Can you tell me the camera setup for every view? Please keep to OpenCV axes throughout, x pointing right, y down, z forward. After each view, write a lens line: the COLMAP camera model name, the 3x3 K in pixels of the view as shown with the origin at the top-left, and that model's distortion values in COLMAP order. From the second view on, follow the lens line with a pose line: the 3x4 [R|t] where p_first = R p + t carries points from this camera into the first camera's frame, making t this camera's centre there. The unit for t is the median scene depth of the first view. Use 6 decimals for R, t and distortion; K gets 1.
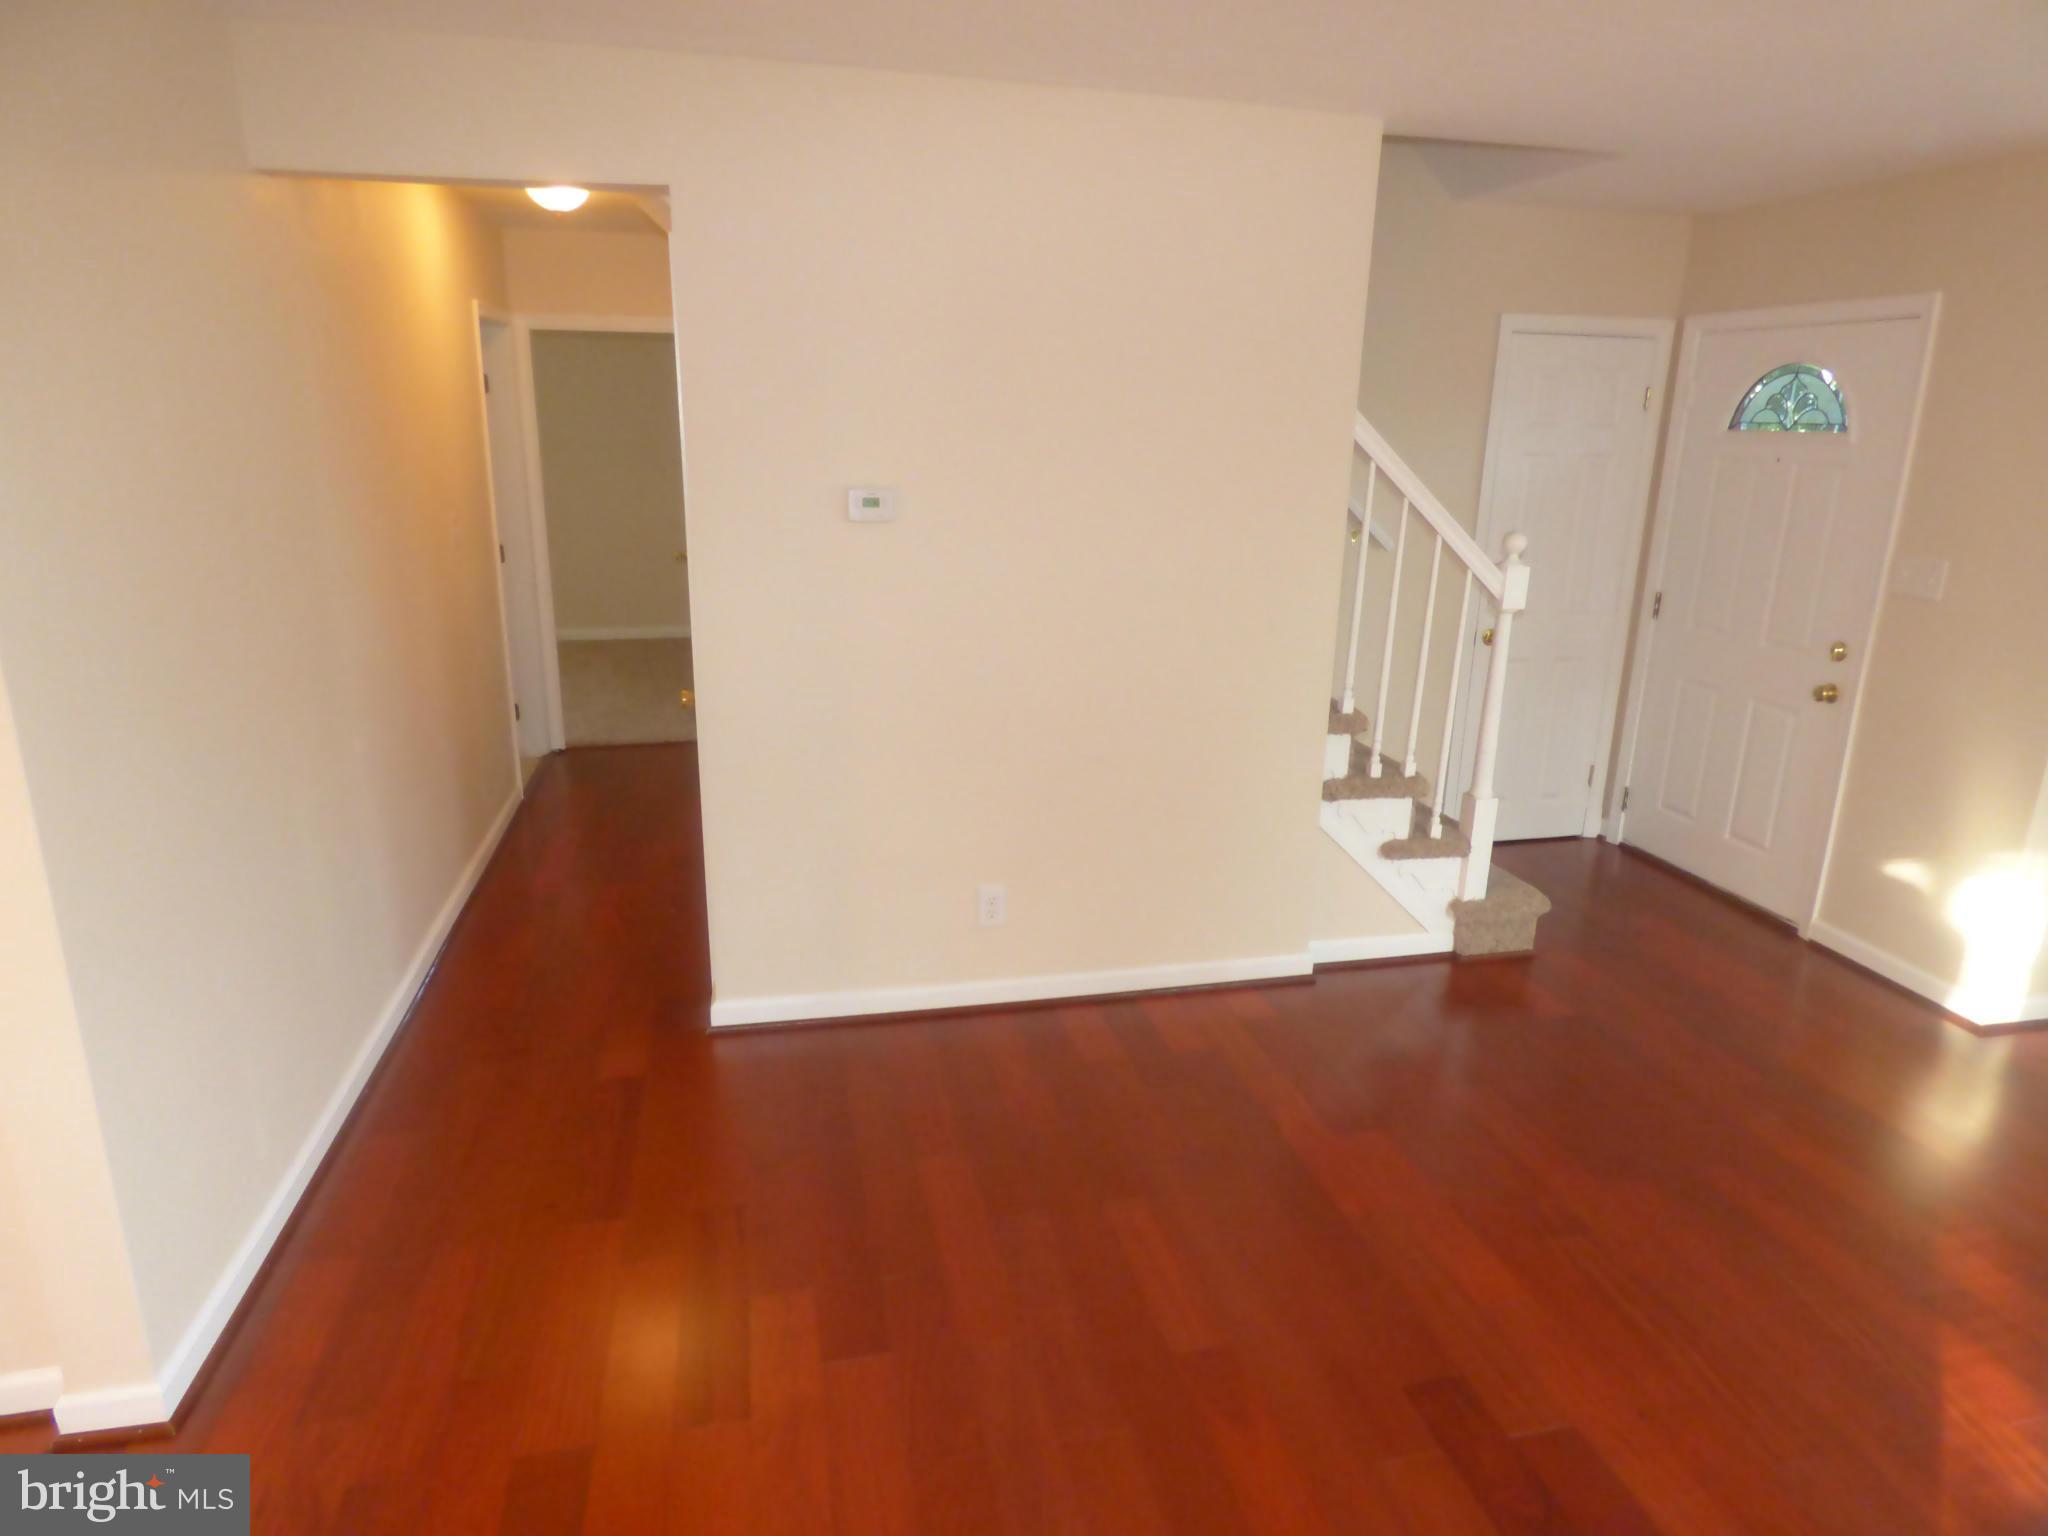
lens RADIAL K [[1259.8, 0, 1028.7], [0, 1259.8, 773.3], [0, 0, 1]] dist [0.001440, -0.004363]
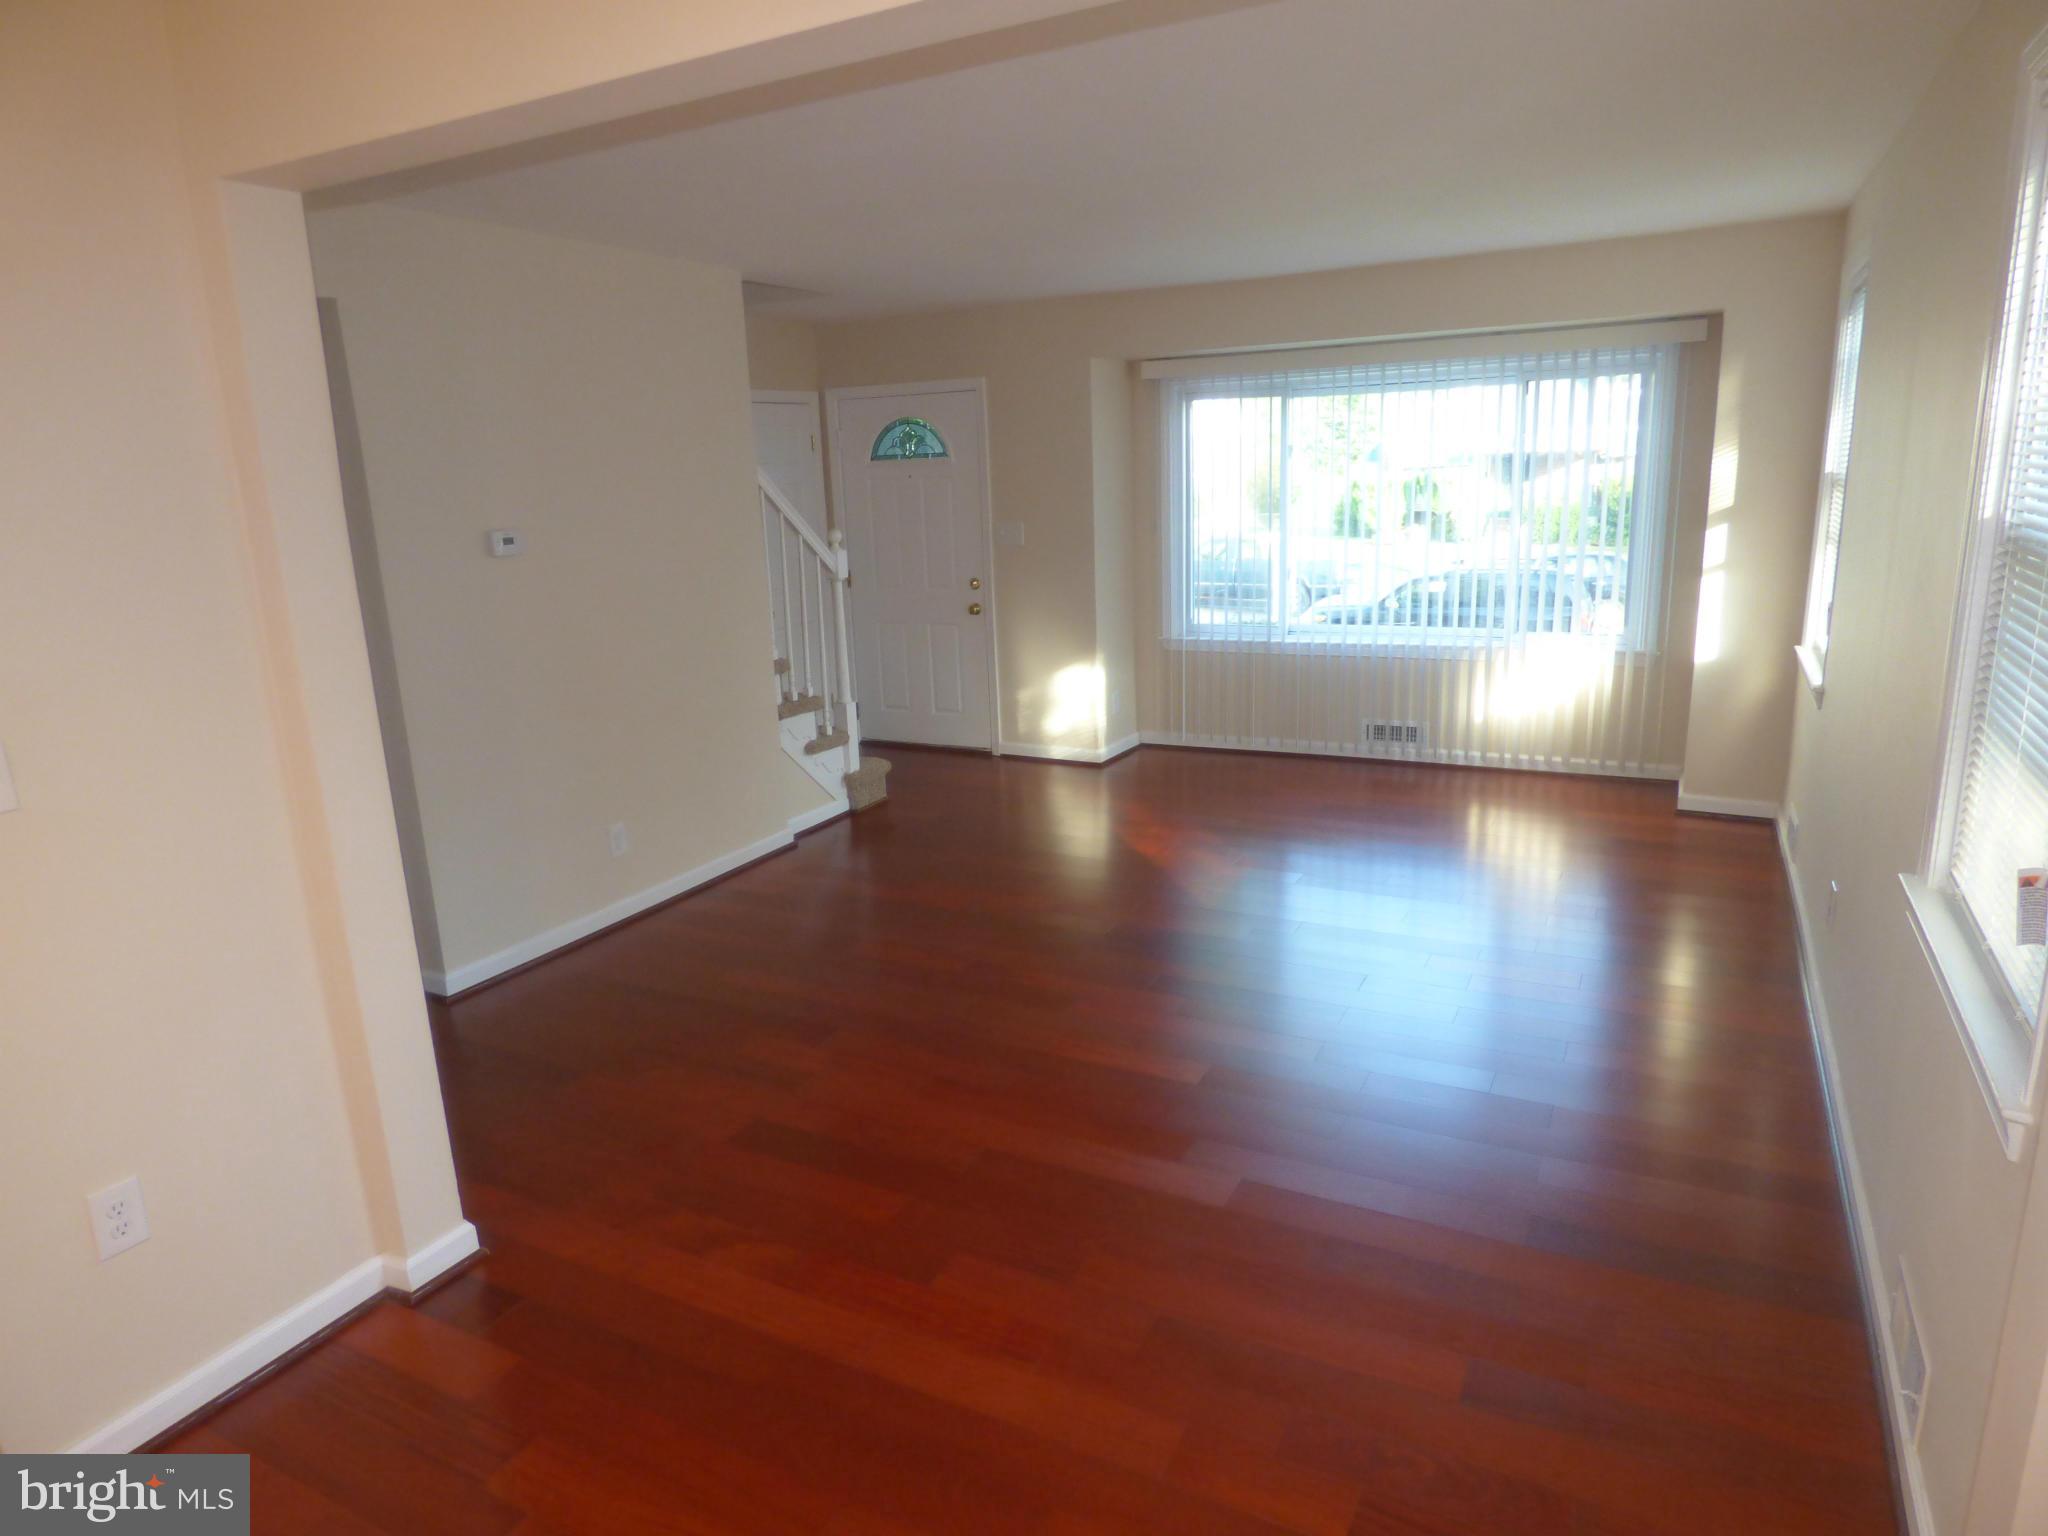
lens RADIAL K [[1259.8, 0, 1028.7], [0, 1259.8, 773.3], [0, 0, 1]] dist [0.001440, -0.004363]
pose [[0.655868, -0.229021, 0.719296, -0.608568], [0.261290, 0.962840, 0.068315, 0.054175], [-0.708212, 0.143139, 0.691337, -0.197621]]
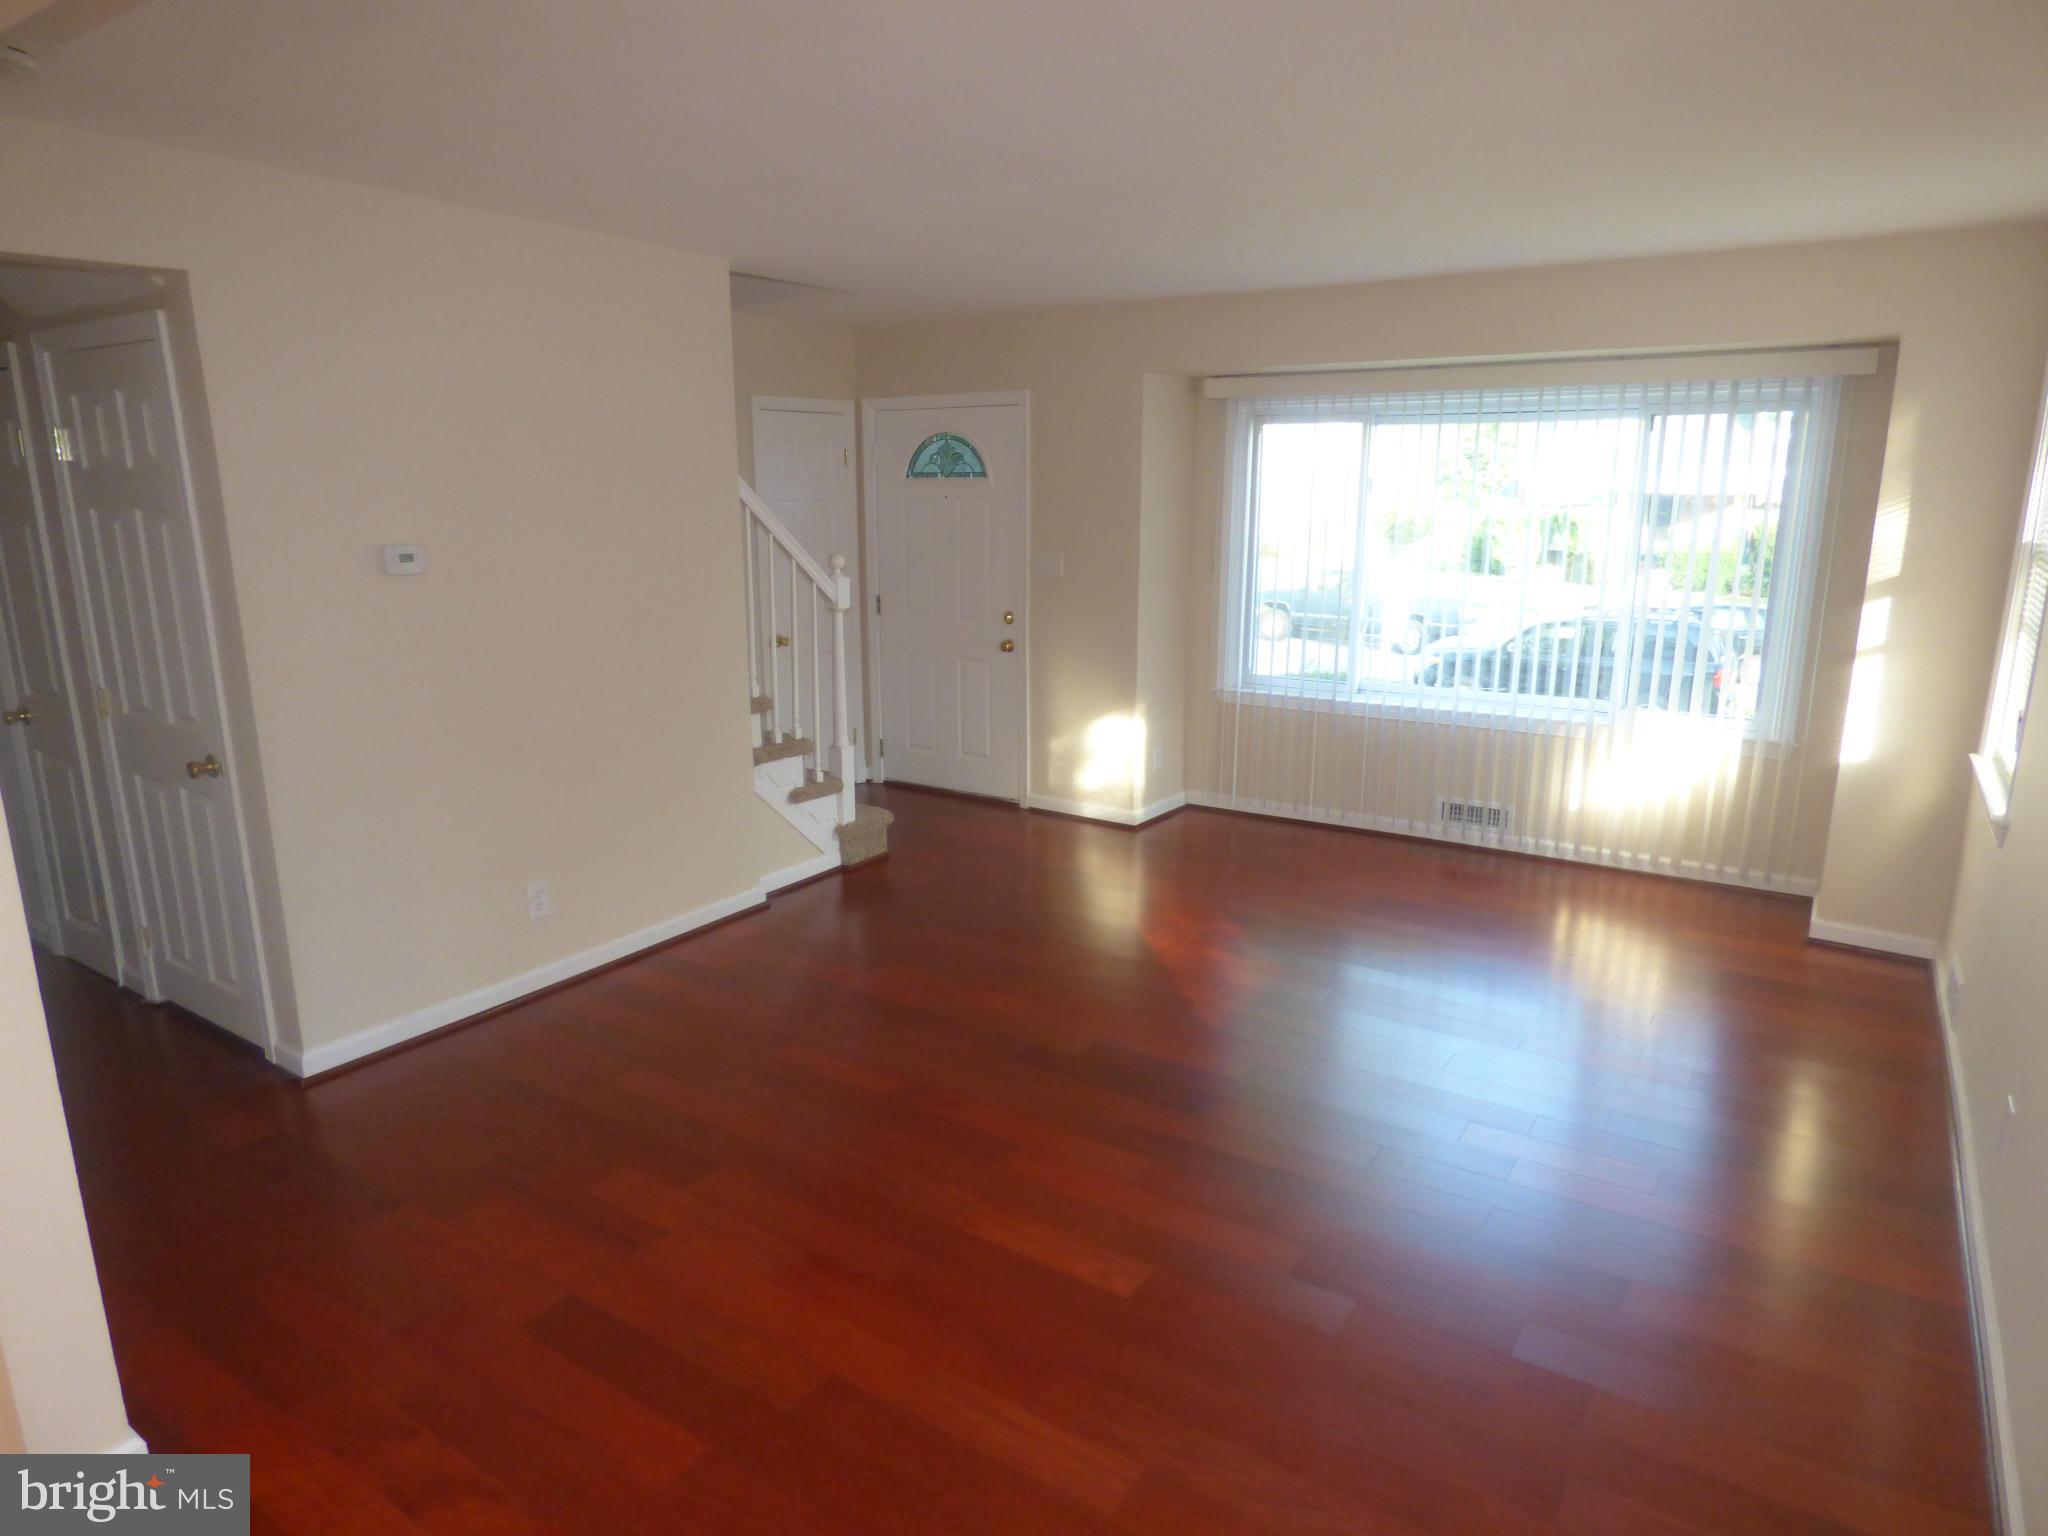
lens RADIAL K [[1259.8, 0, 1028.7], [0, 1259.8, 773.3], [0, 0, 1]] dist [0.001440, -0.004363]
pose [[0.731061, -0.178889, 0.658444, -0.395924], [0.207054, 0.977677, 0.035730, 0.039933], [-0.650137, 0.110212, 0.751781, -0.155086]]
